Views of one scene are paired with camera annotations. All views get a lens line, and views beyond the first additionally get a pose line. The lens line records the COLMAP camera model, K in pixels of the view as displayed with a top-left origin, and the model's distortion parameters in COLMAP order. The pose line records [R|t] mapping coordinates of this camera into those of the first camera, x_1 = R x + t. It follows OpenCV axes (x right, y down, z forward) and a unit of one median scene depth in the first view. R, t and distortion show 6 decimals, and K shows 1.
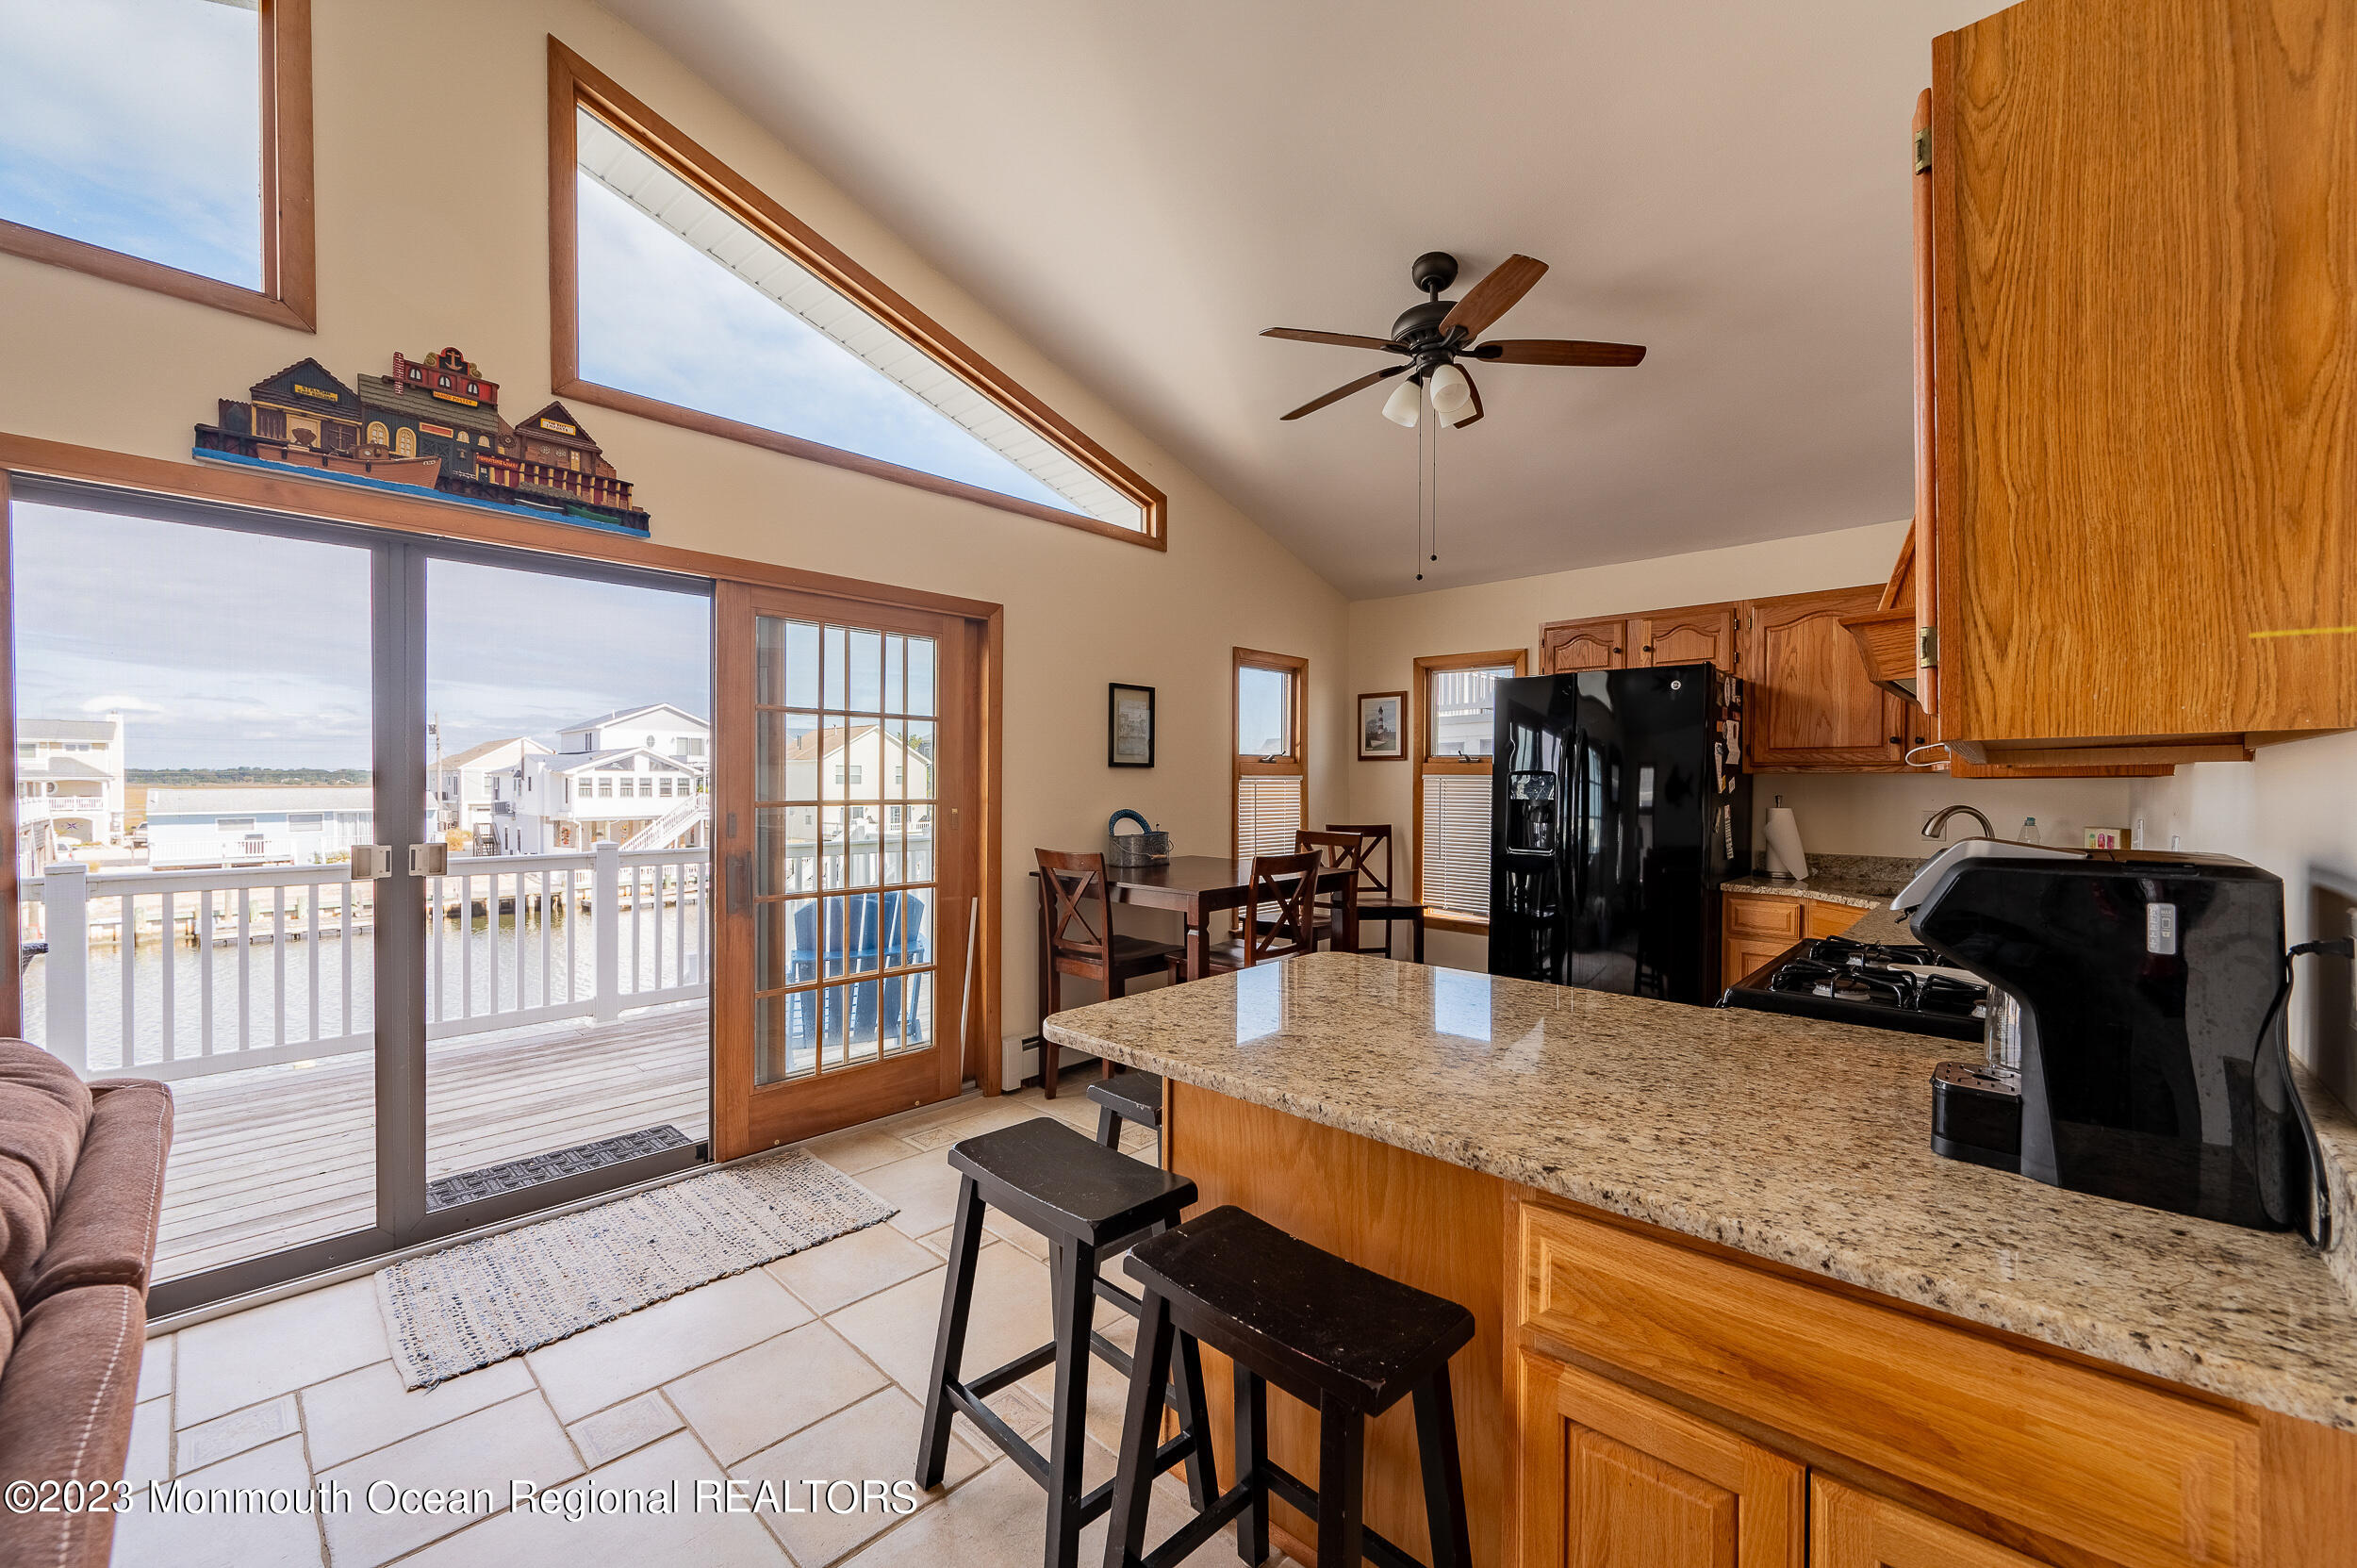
lens RADIAL K [[937.4, 0, 1197.1], [0, 937.4, 794.8], [0, 0, 1]] dist [-0.003329, 0.001238]
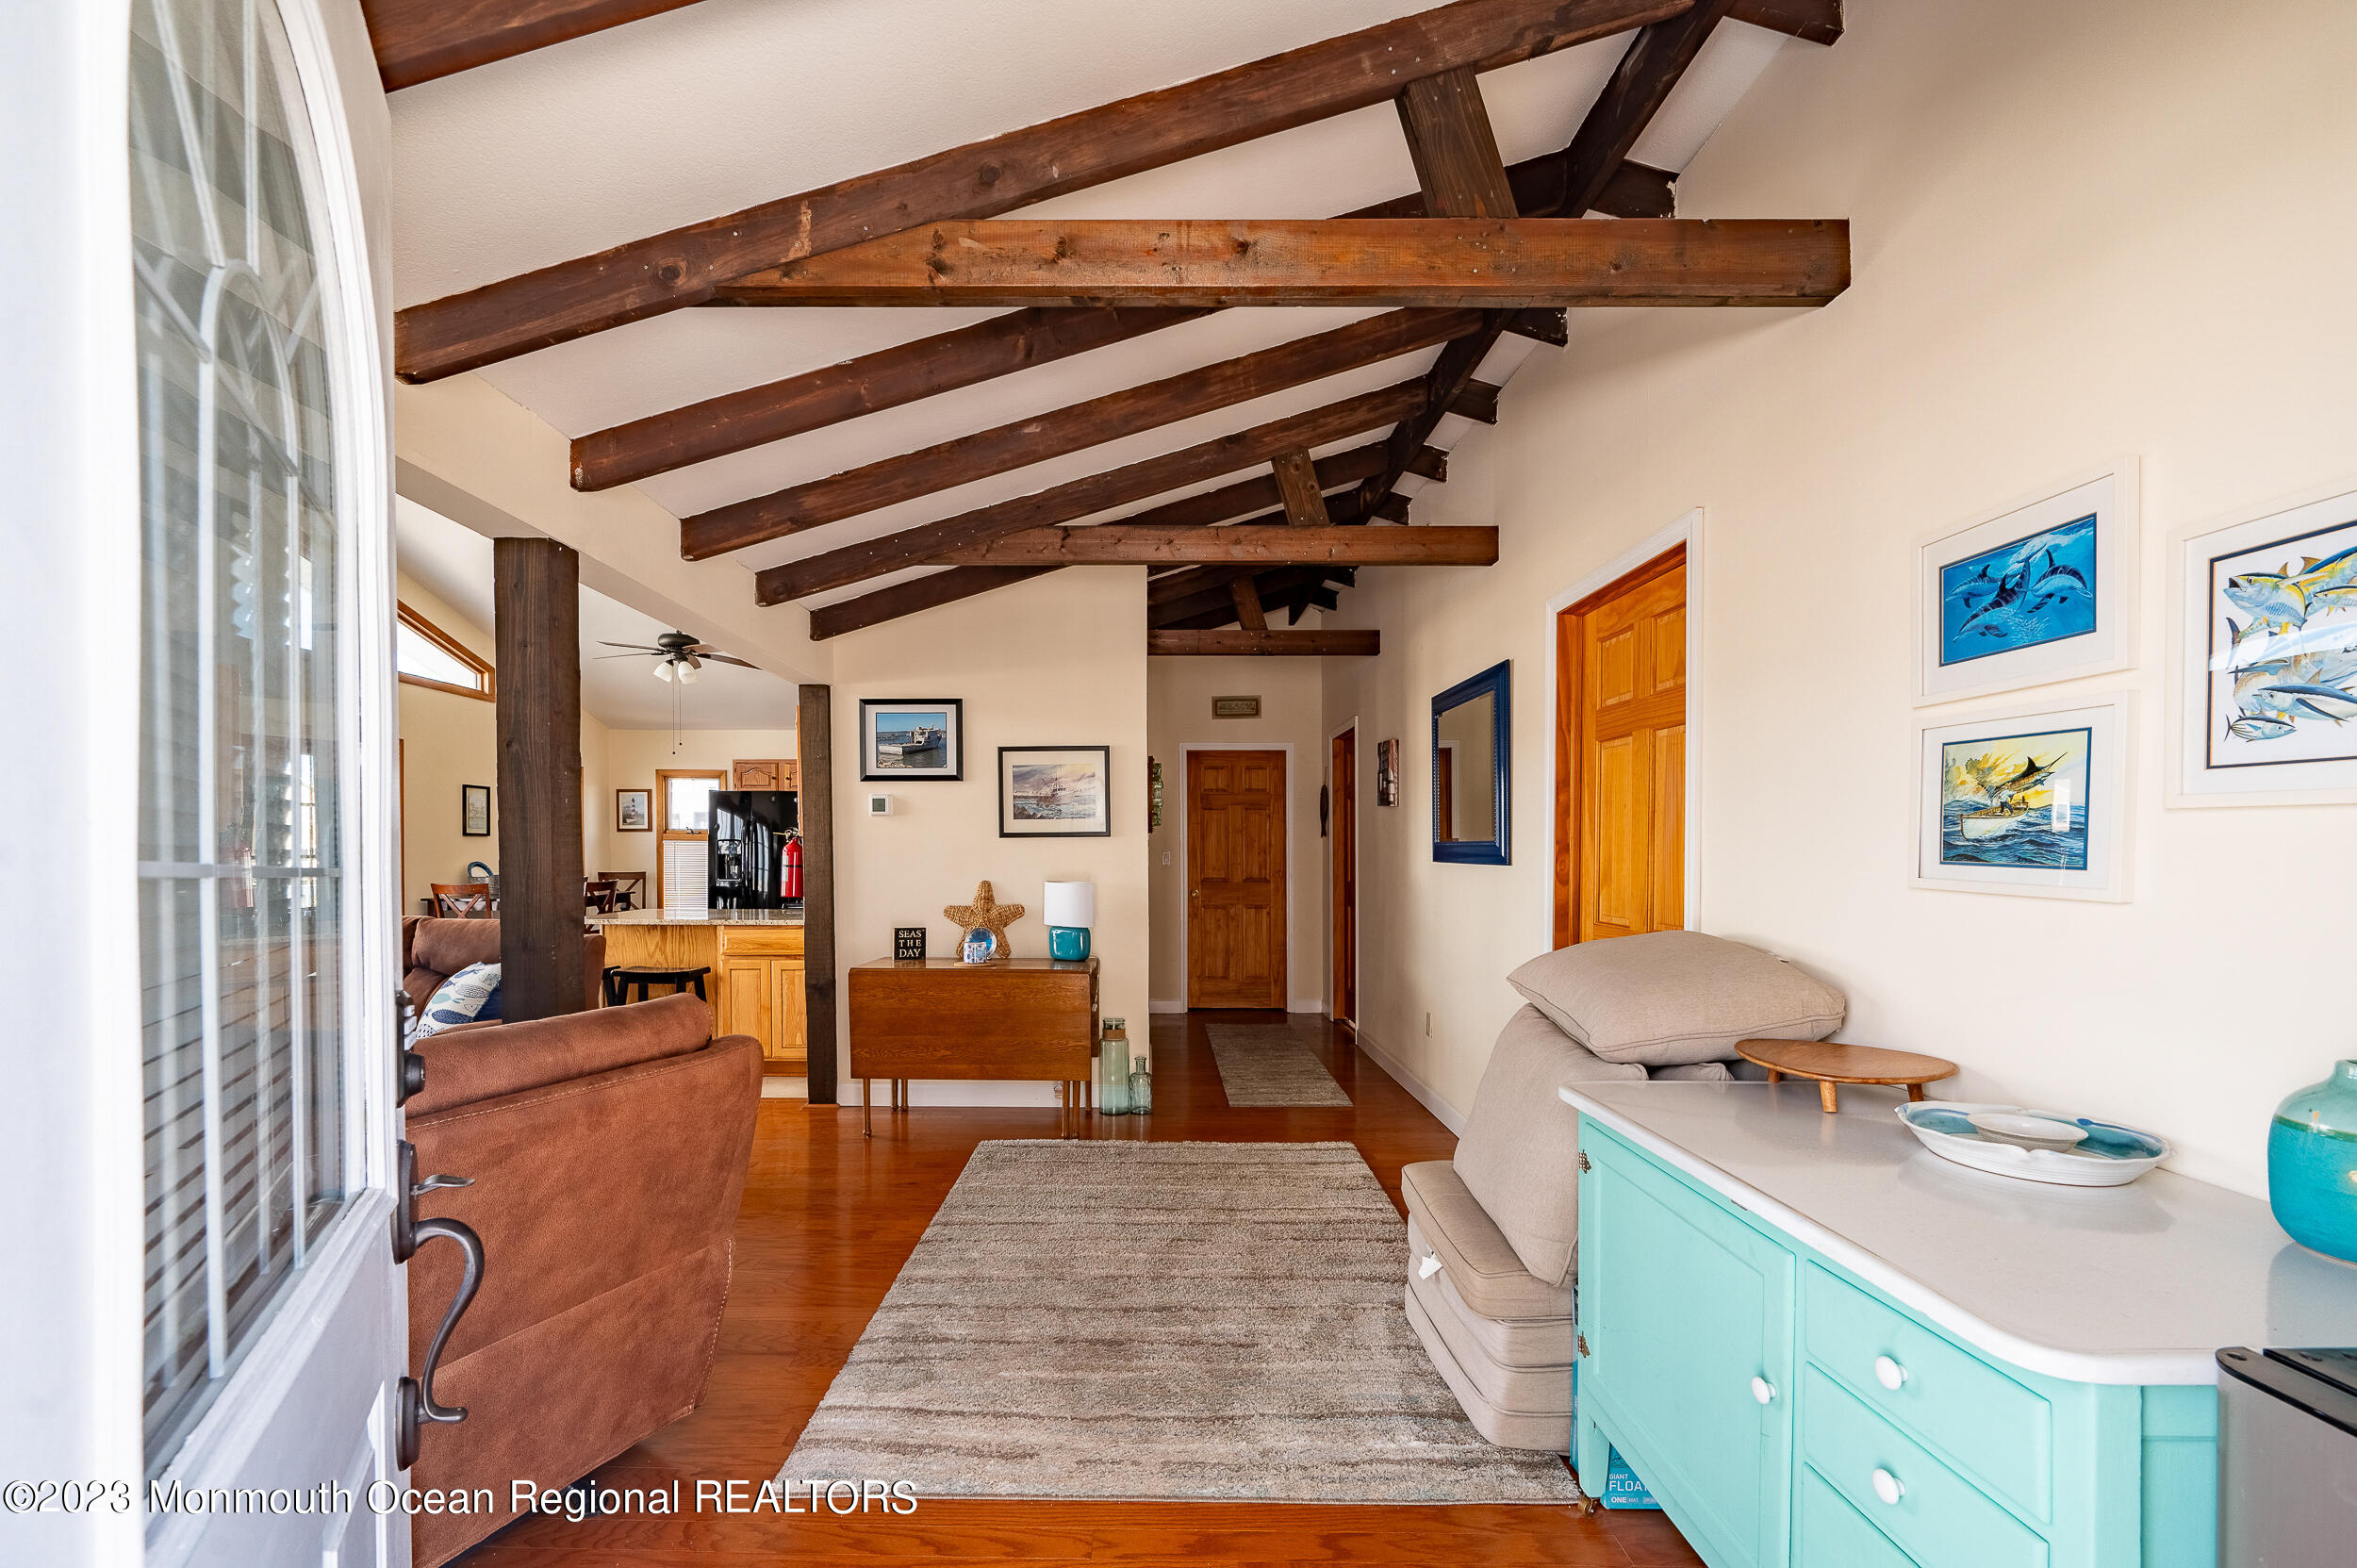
lens RADIAL K [[937.4, 0, 1127.9], [0, 937.4, 860.8], [0, 0, 1]] dist [-0.003329, 0.001238]
pose [[0.743852, -0.013140, 0.668216, -0.387834], [0.012287, 0.999907, 0.005985, 0.022118], [-0.668232, 0.003758, 0.743944, -1.186648]]
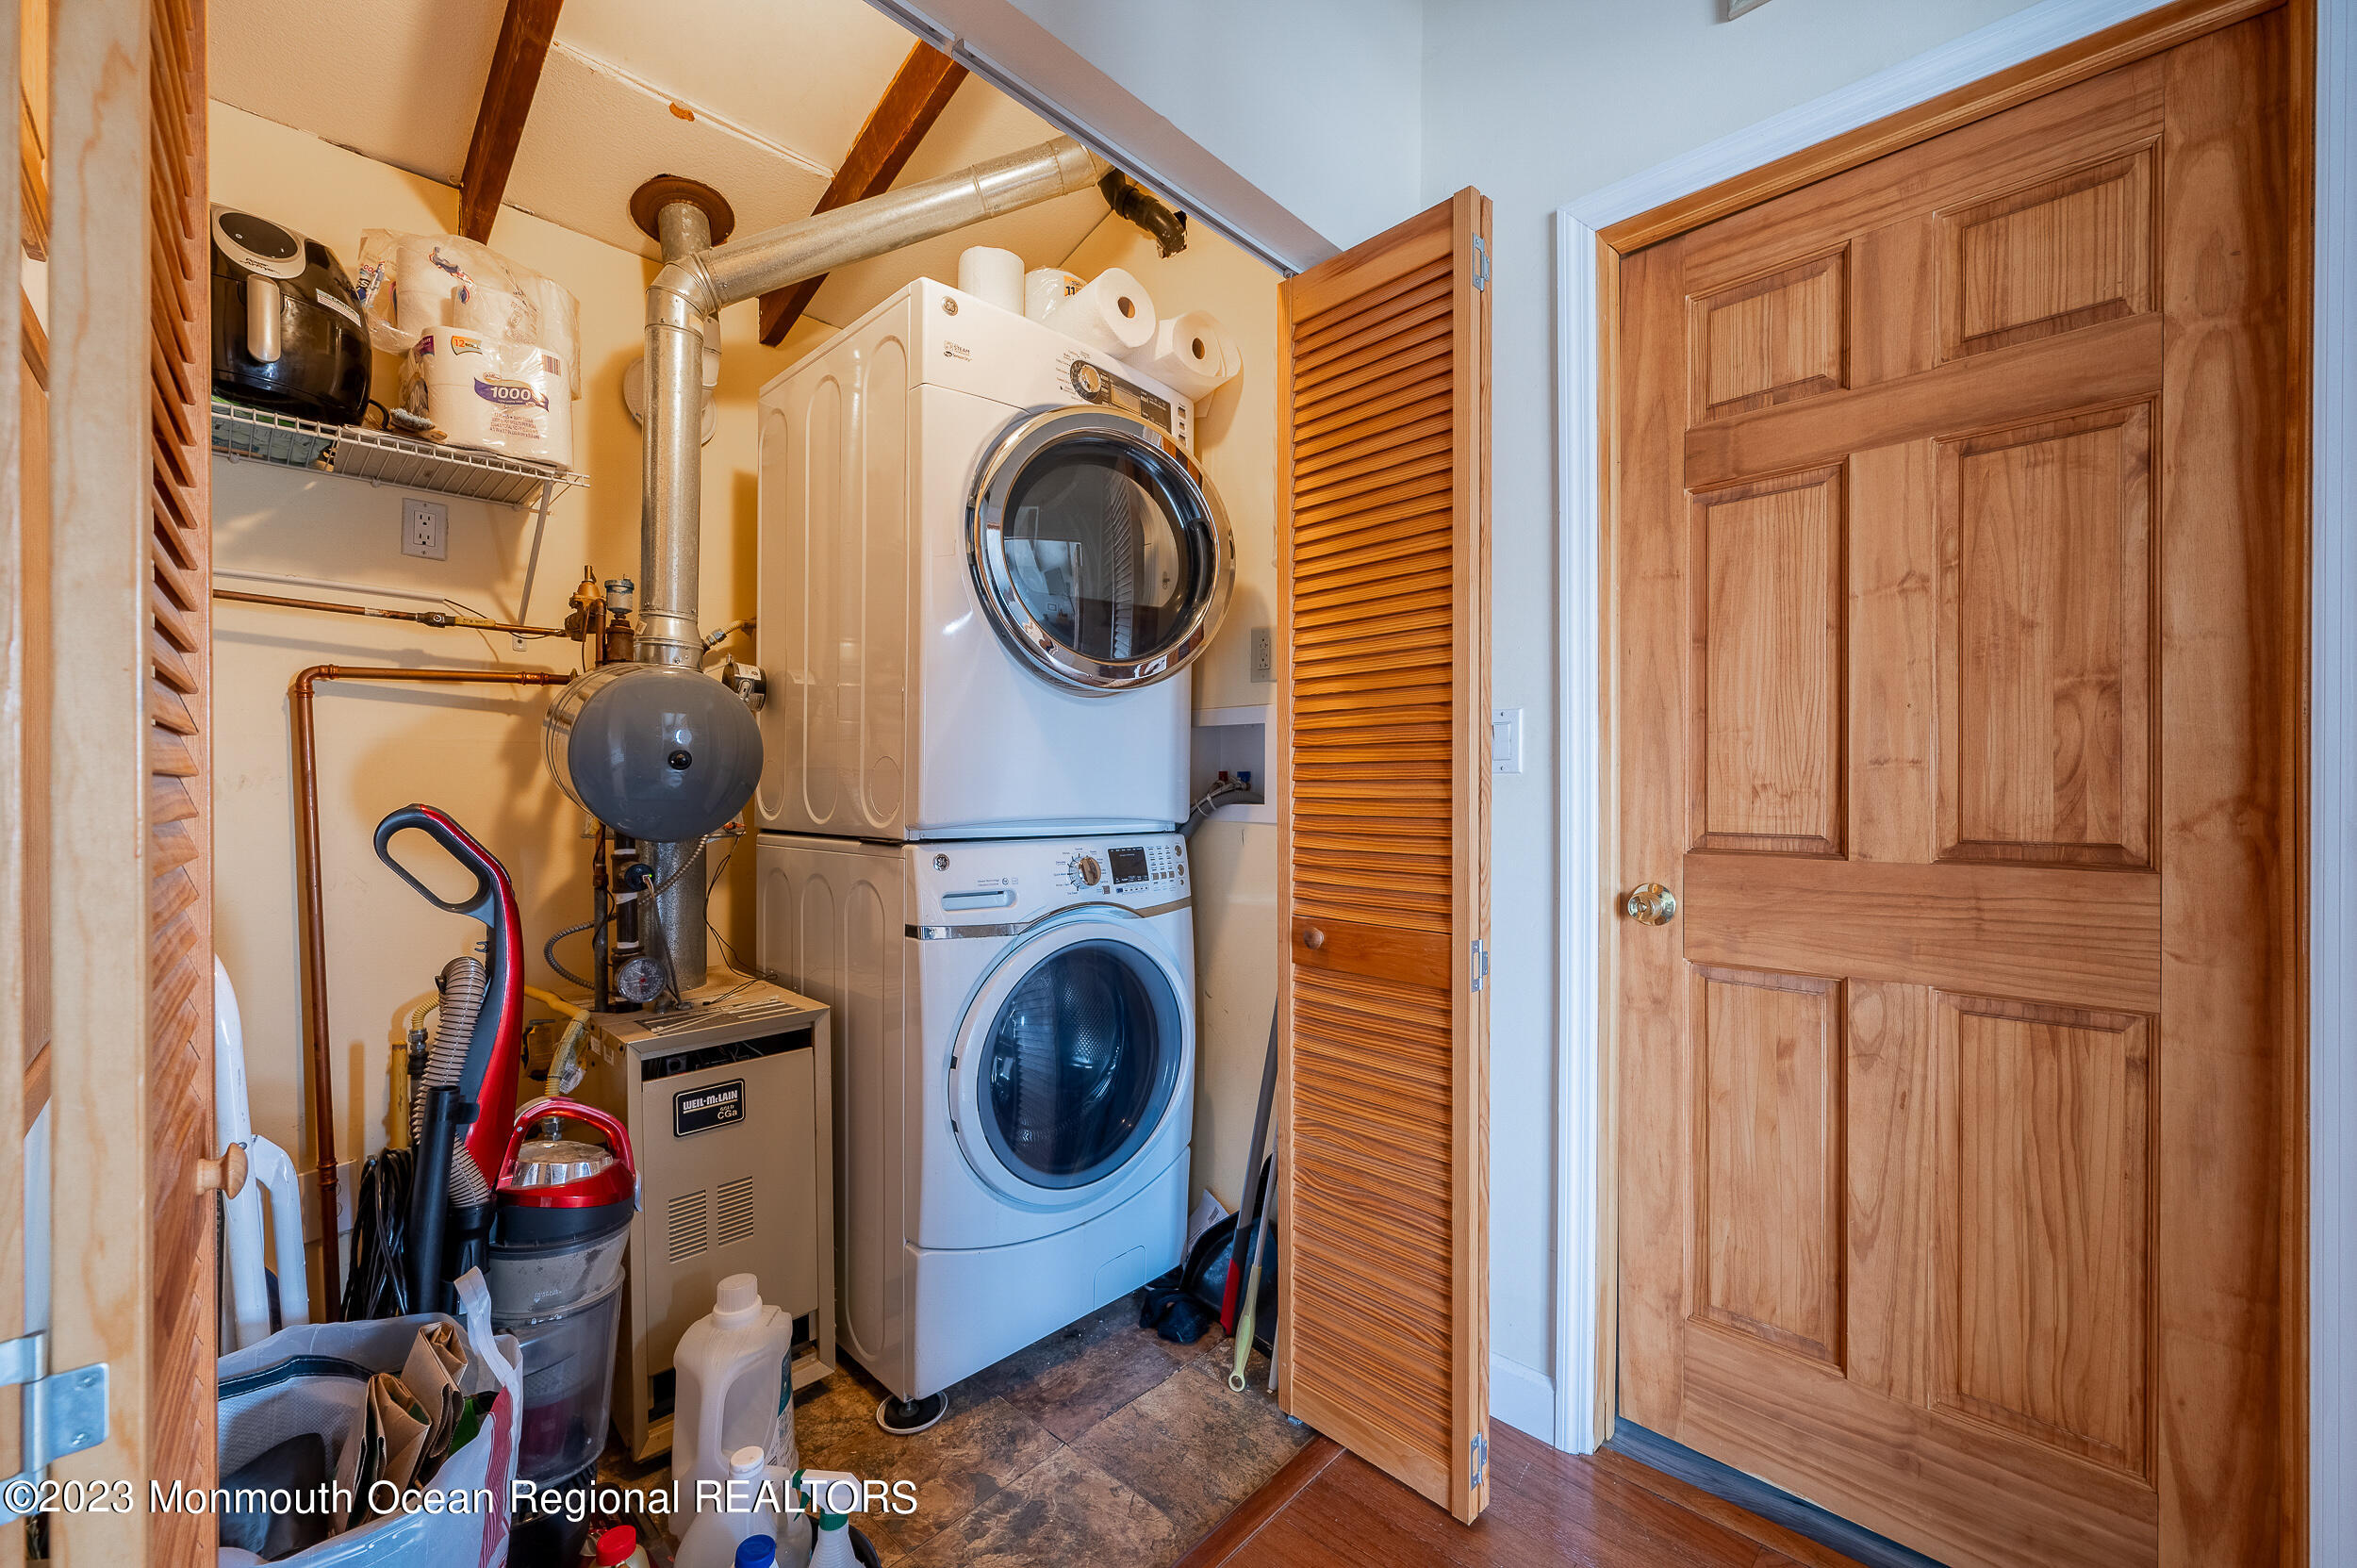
lens RADIAL K [[937.4, 0, 1188.4], [0, 937.4, 791.6], [0, 0, 1]] dist [-0.003329, 0.001238]
pose [[0.997834, -0.004540, -0.065618, 0.905654], [0.004123, 0.999970, -0.006483, 0.057752], [0.065646, 0.006198, 0.997824, -0.210982]]
